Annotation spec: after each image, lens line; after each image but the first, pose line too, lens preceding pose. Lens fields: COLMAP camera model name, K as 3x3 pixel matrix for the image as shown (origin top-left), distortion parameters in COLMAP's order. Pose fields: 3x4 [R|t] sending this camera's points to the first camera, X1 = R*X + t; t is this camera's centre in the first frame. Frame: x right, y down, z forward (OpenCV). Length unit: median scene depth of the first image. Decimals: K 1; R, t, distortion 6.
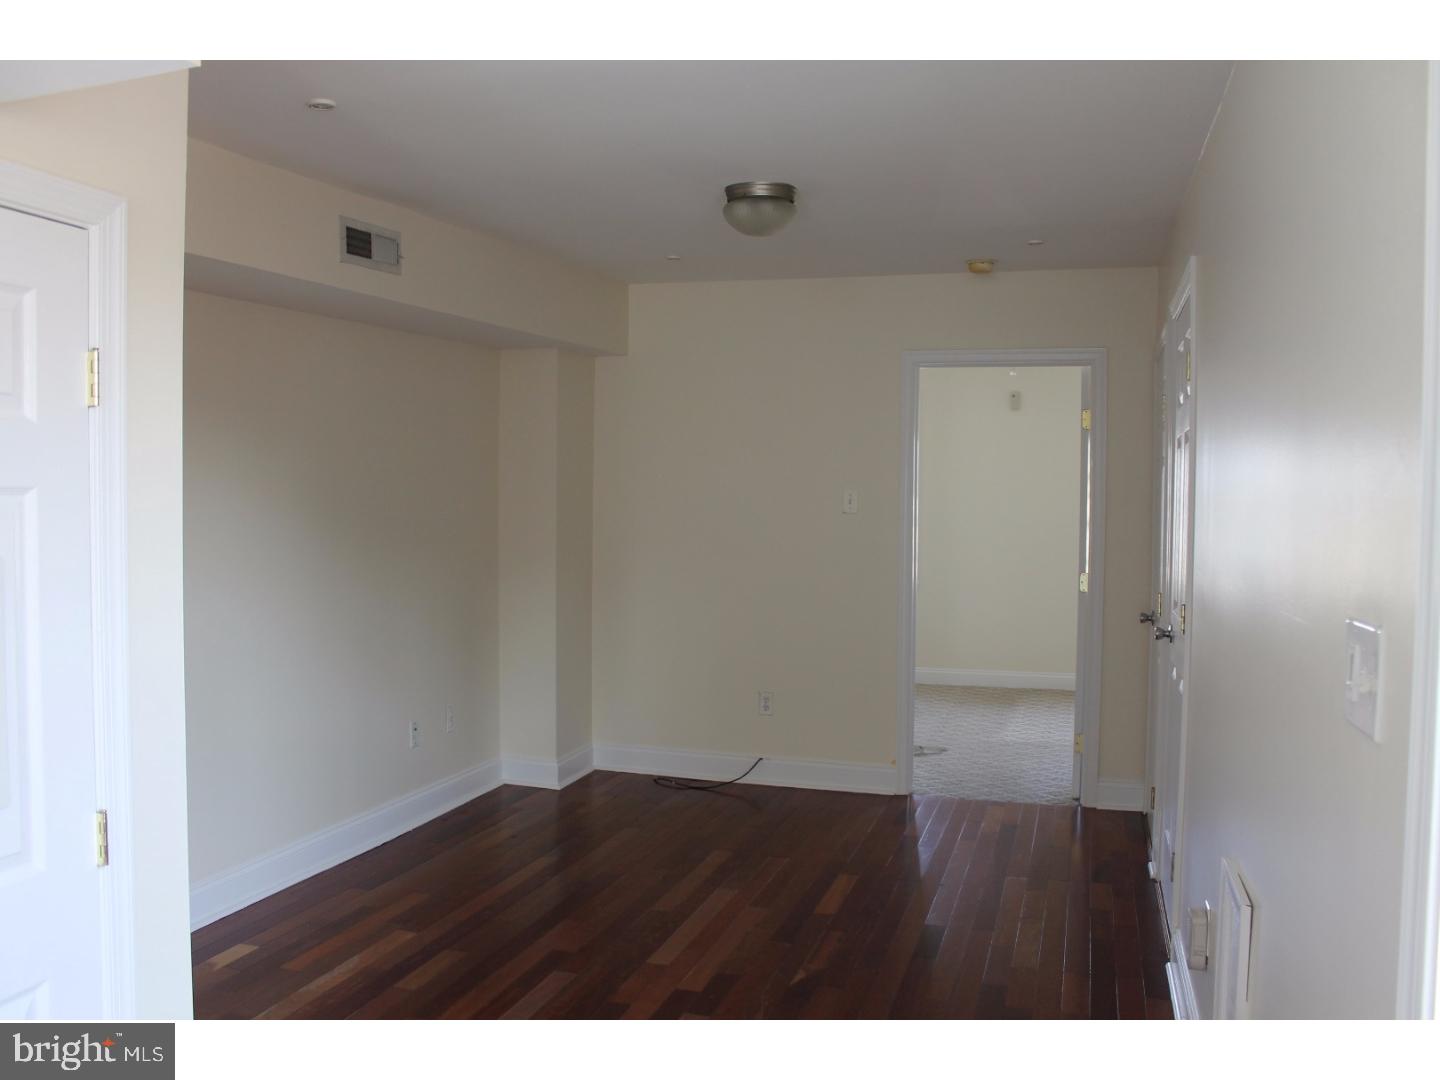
lens RADIAL K [[1220.1, 0, 743.9], [0, 1220.1, 537.8], [0, 0, 1]] dist [-0.157946, 0.130592]
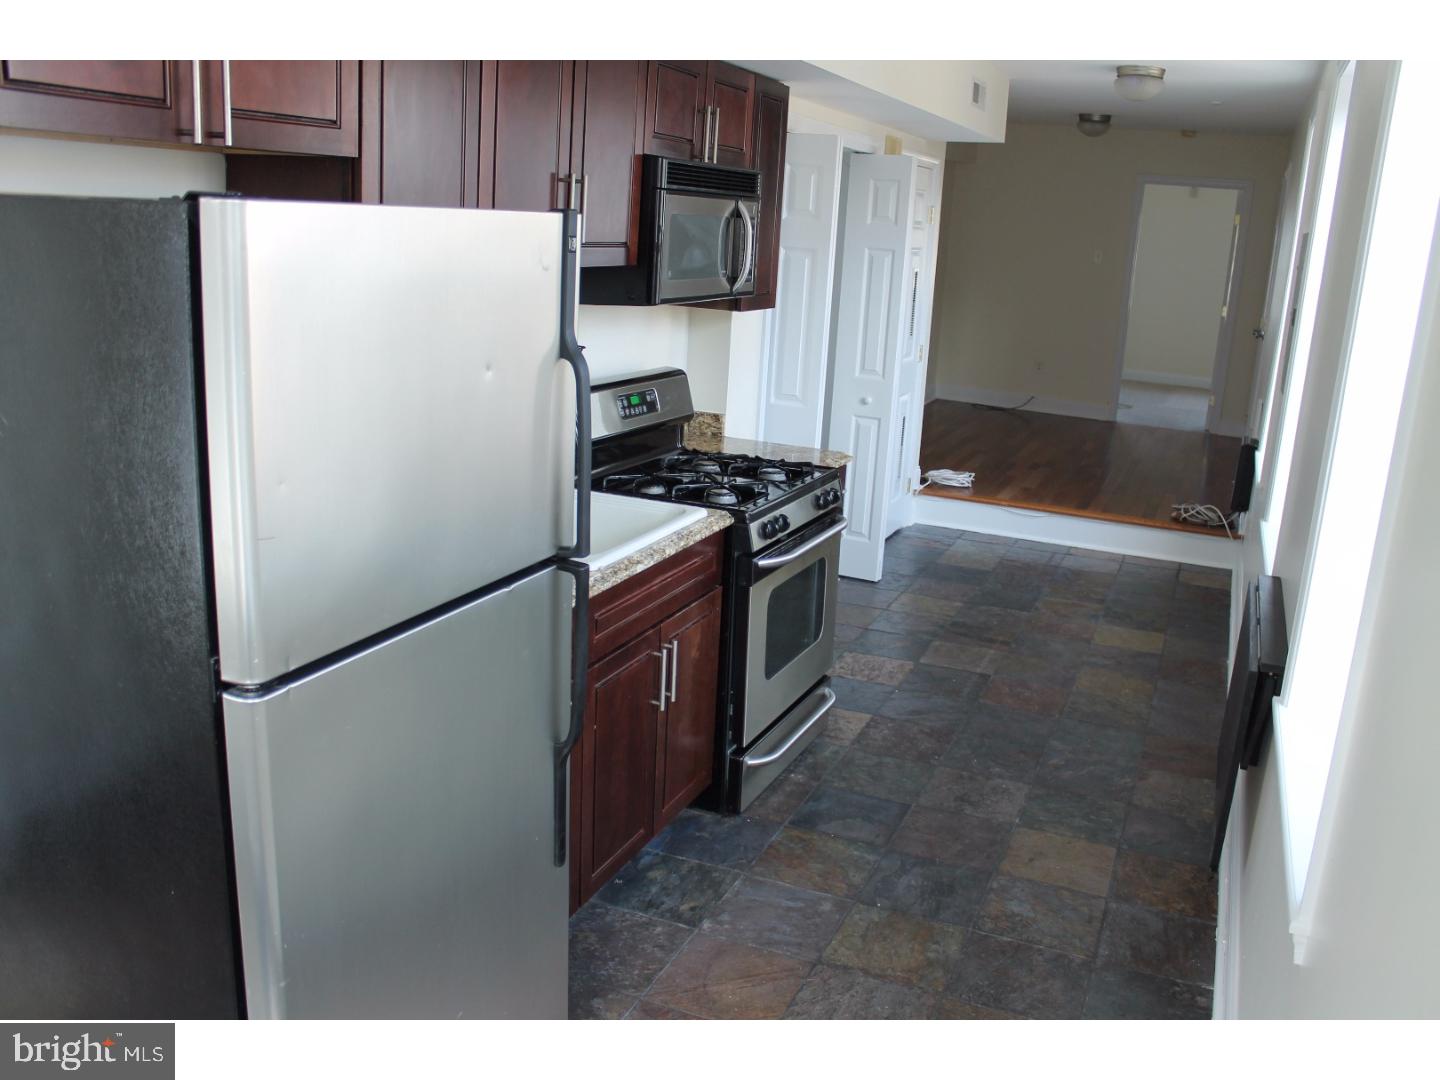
lens RADIAL K [[1220.1, 0, 743.9], [0, 1220.1, 537.8], [0, 0, 1]] dist [-0.157946, 0.130592]
pose [[0.992023, 0.076593, -0.100123, -0.274262], [-0.052566, 0.973241, 0.223691, 0.007865], [0.114577, -0.216644, 0.969504, -1.058098]]
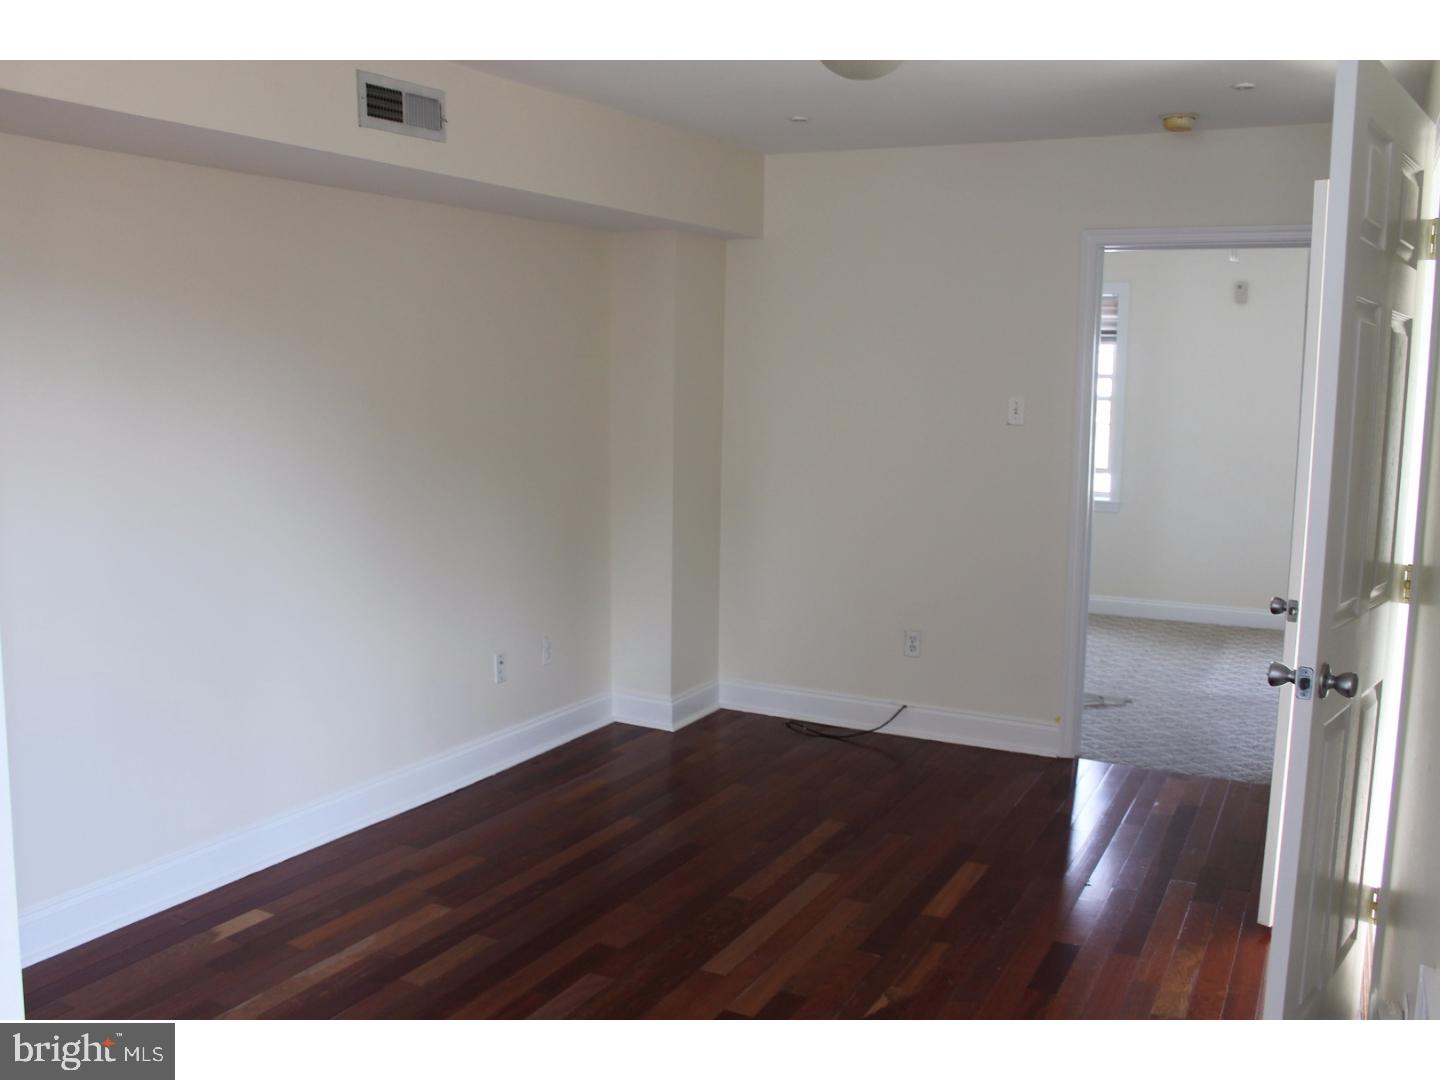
lens RADIAL K [[1258.6, 0, 741.6], [0, 1258.6, 538.4], [0, 0, 1]] dist [-0.154157, 0.140035]
pose [[0.983484, 0.028733, -0.178699, 0.070341], [-0.014039, 0.996454, 0.082957, -0.013295], [0.180449, -0.079078, 0.980400, 0.138124]]
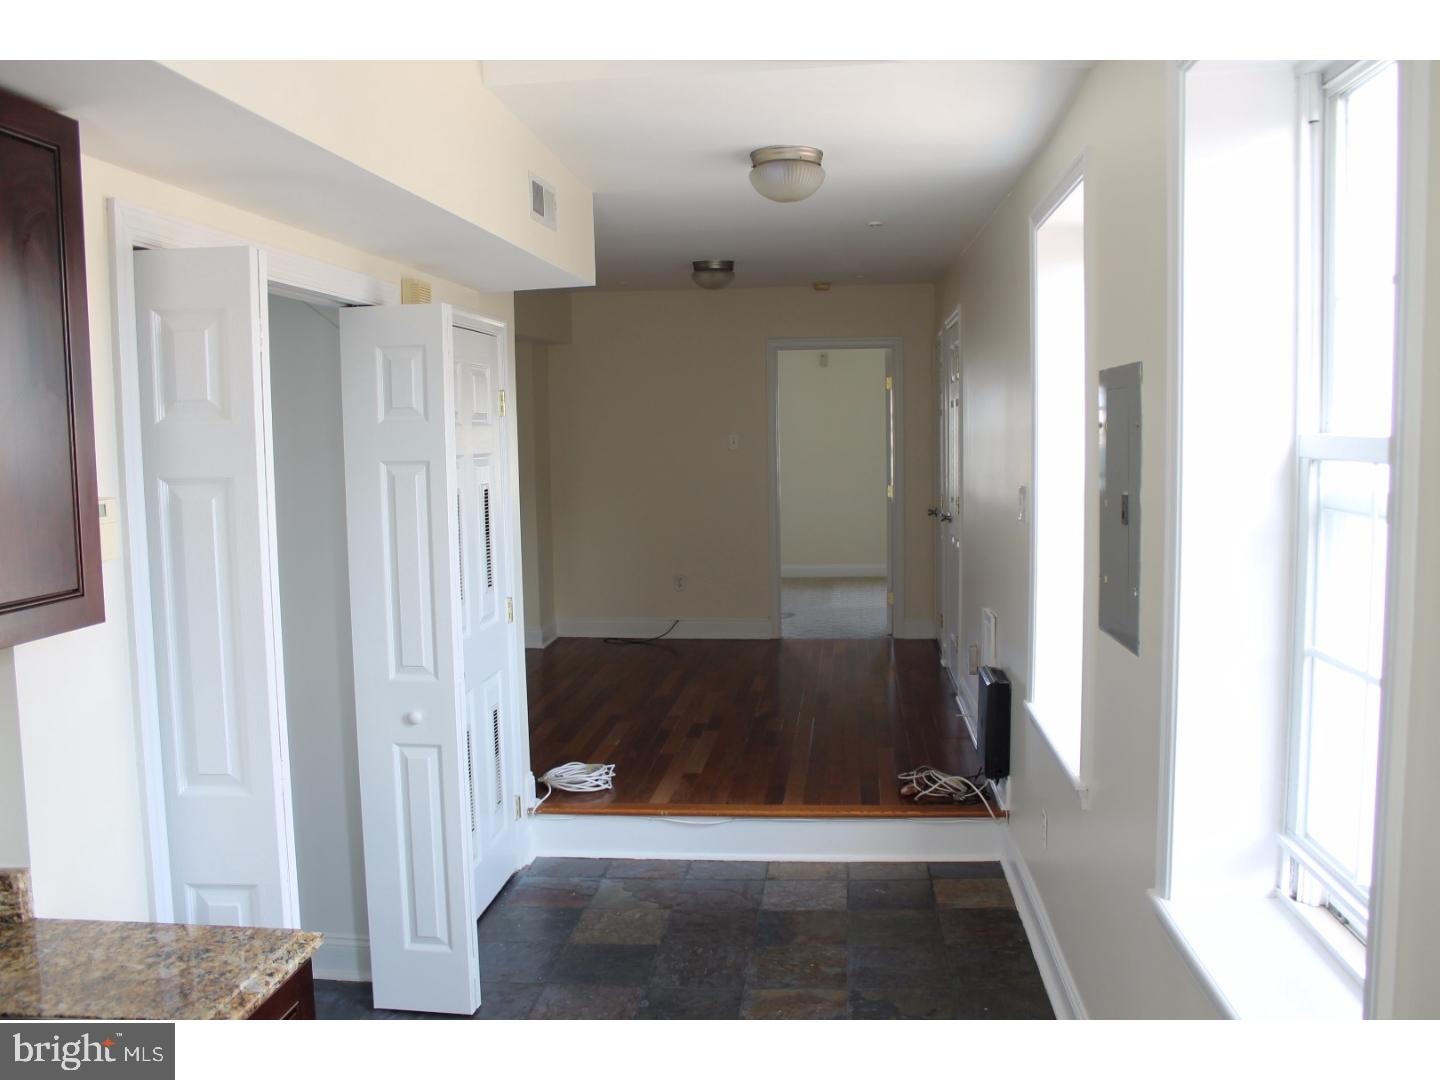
lens RADIAL K [[1220.1, 0, 743.9], [0, 1220.1, 537.8], [0, 0, 1]] dist [-0.157946, 0.130592]
pose [[0.981626, -0.042635, 0.185989, -0.220650], [0.032173, 0.997745, 0.058912, -0.001093], [-0.188082, -0.051846, 0.980784, -0.556581]]
